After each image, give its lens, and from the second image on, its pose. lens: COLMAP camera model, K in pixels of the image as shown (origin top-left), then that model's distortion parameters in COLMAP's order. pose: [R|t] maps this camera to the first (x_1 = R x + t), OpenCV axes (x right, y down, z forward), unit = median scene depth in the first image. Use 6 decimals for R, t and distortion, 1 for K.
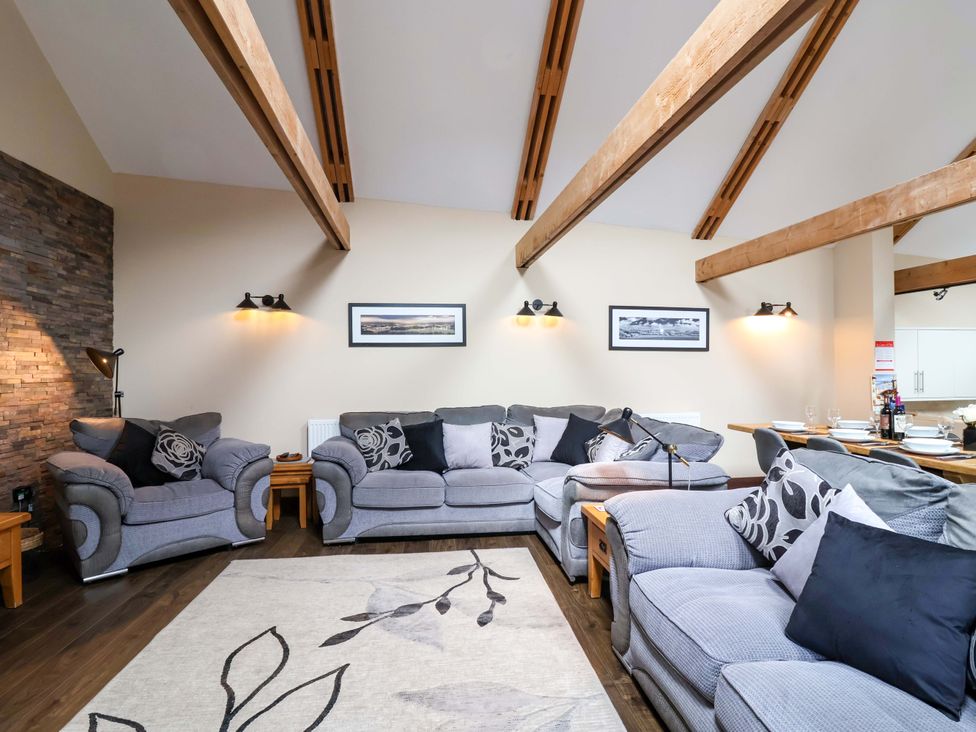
lens RADIAL K [[521.9, 0, 488.8], [0, 521.9, 361.9], [0, 0, 1]] dist [-0.003029, -0.001412]
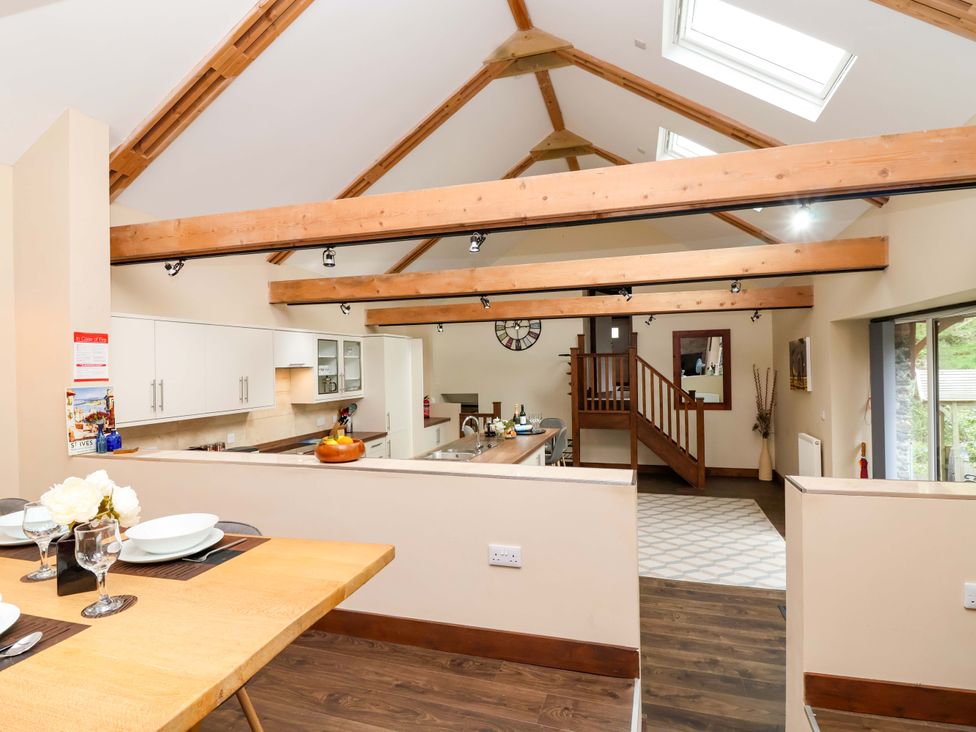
lens RADIAL K [[532.1, 0, 494.2], [0, 532.1, 365.1], [0, 0, 1]] dist [-0.003507, -0.009138]
pose [[0.424510, 0.000901, 0.905423, 0.399263], [-0.002641, 0.999996, 0.000243, -0.003740], [-0.905420, -0.002495, 0.424511, 0.310127]]
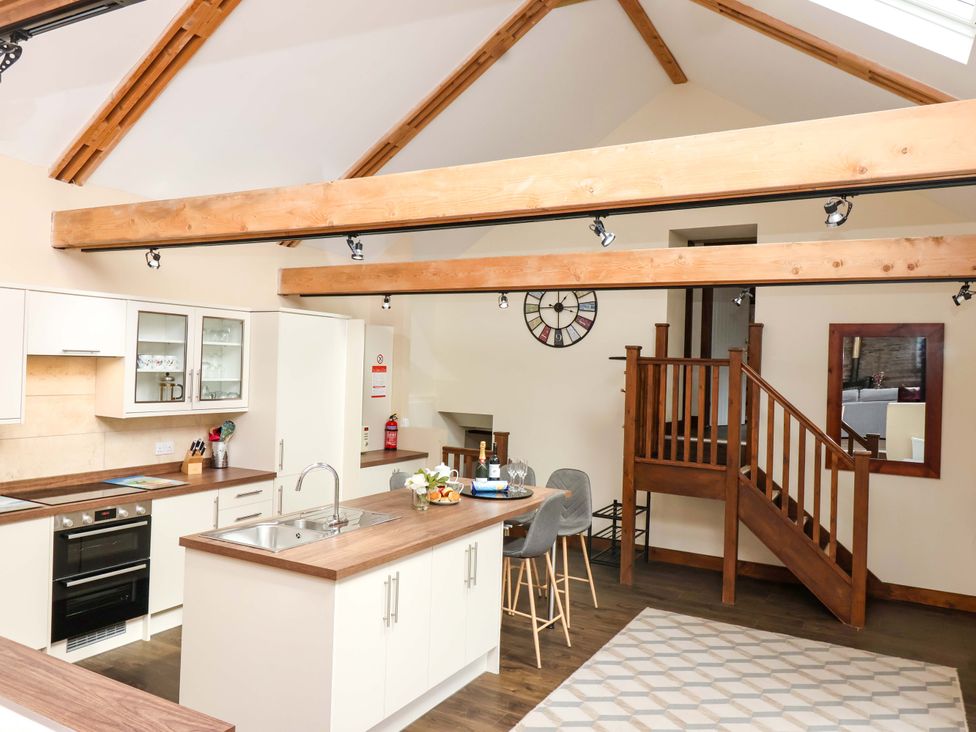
lens RADIAL K [[740.6, 0, 491.0], [0, 740.6, 361.4], [0, 0, 1]] dist [-0.001052, 0.006608]
pose [[0.609562, 0.032529, 0.792071, 0.781747], [-0.052186, 0.998637, -0.000851, -0.015501], [-0.791019, -0.040816, 0.610429, 0.201983]]
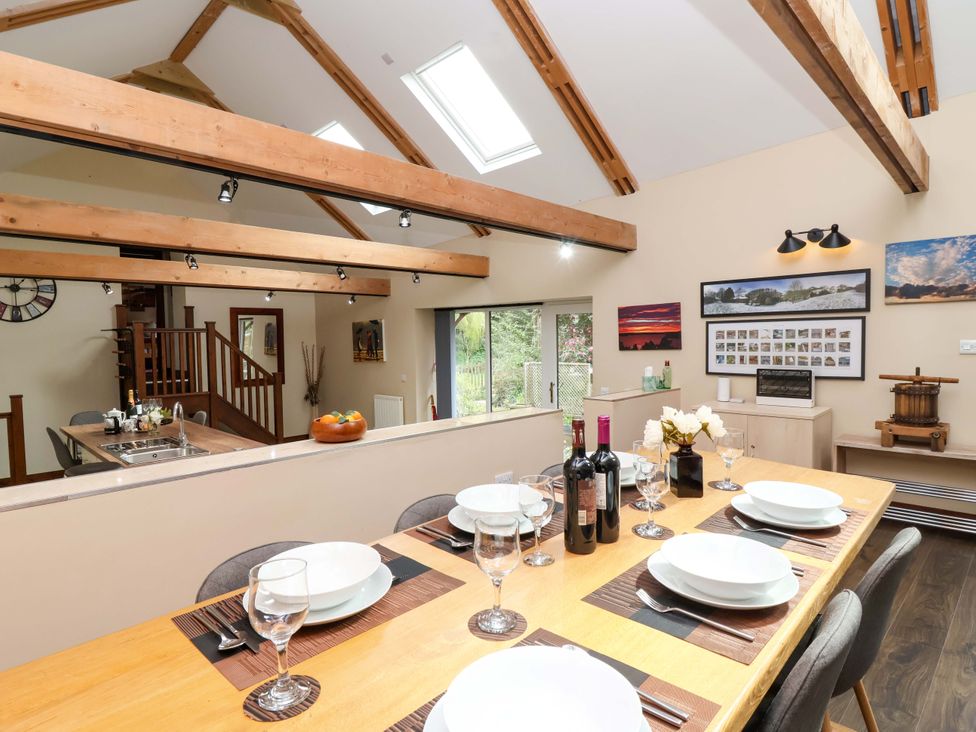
lens RADIAL K [[532.1, 0, 490.7], [0, 532.1, 360.1], [0, 0, 1]] dist [-0.003507, -0.009138]
pose [[-0.616854, -0.017637, 0.786880, 0.375463], [0.004719, 0.999648, 0.026105, 0.010155], [-0.787064, 0.019816, -0.616554, 0.859627]]
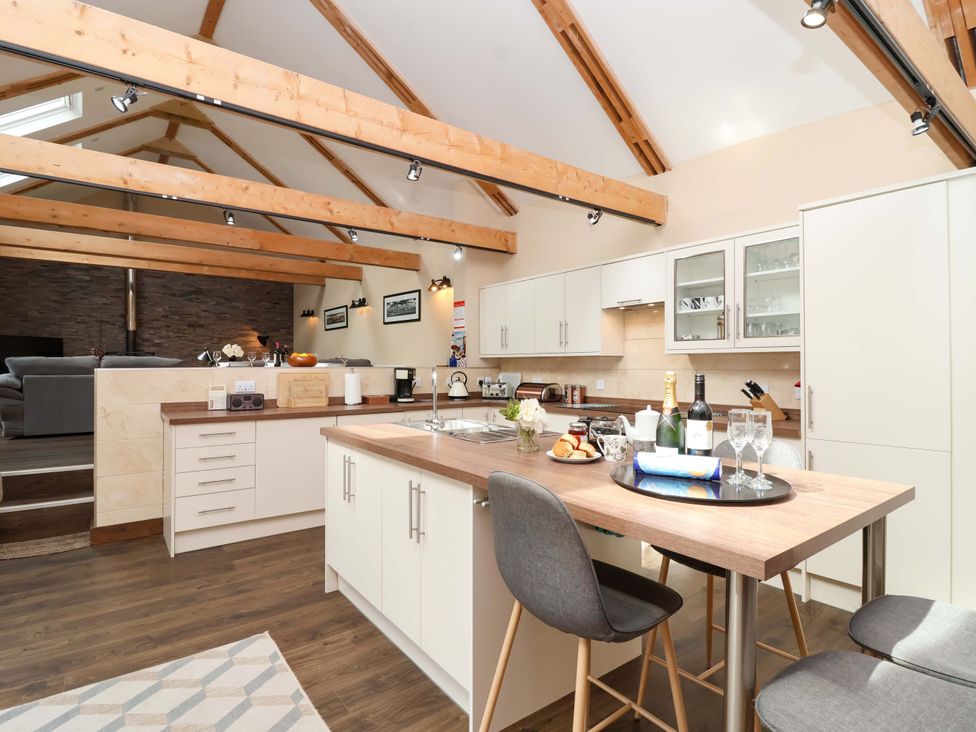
lens RADIAL K [[505.5, 0, 483.7], [0, 505.5, 369.3], [0, 0, 1]] dist [-0.021427, 0.000285]
pose [[0.477302, 0.016924, -0.878576, 1.724944], [0.007600, 0.999698, 0.023386, 0.078740], [0.878706, -0.017839, 0.477029, 0.537348]]
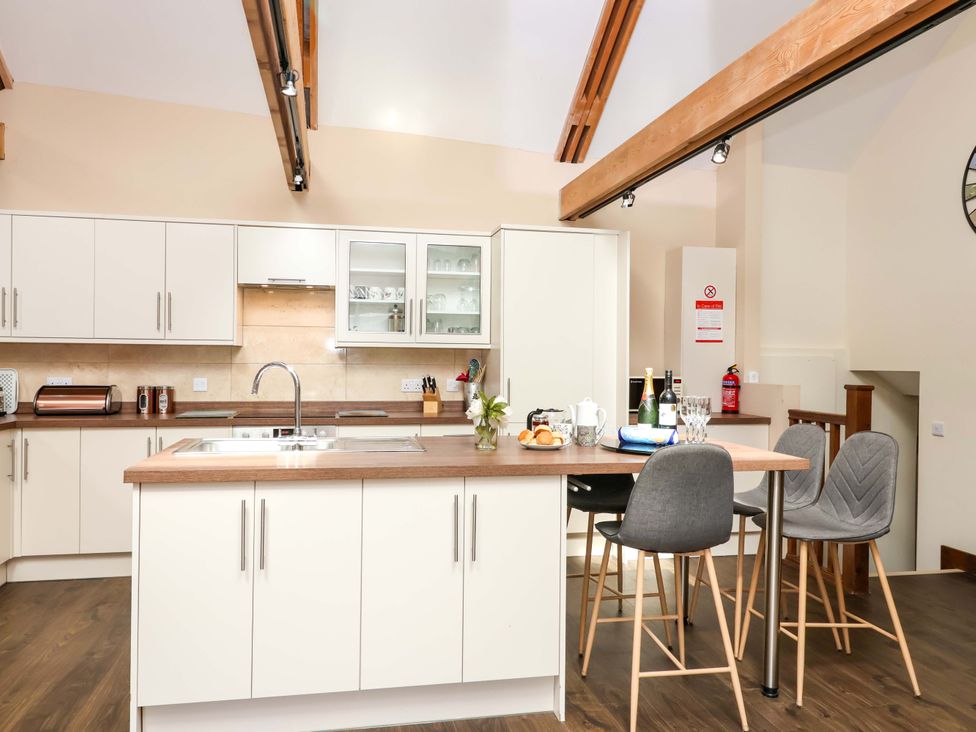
lens RADIAL K [[740.6, 0, 487.3], [0, 740.6, 367.3], [0, 0, 1]] dist [-0.001052, 0.006608]
pose [[0.998266, 0.021385, 0.054850, 1.360100], [-0.022862, 0.999389, 0.026443, 0.072853], [-0.054251, -0.027651, 0.998144, 0.182096]]
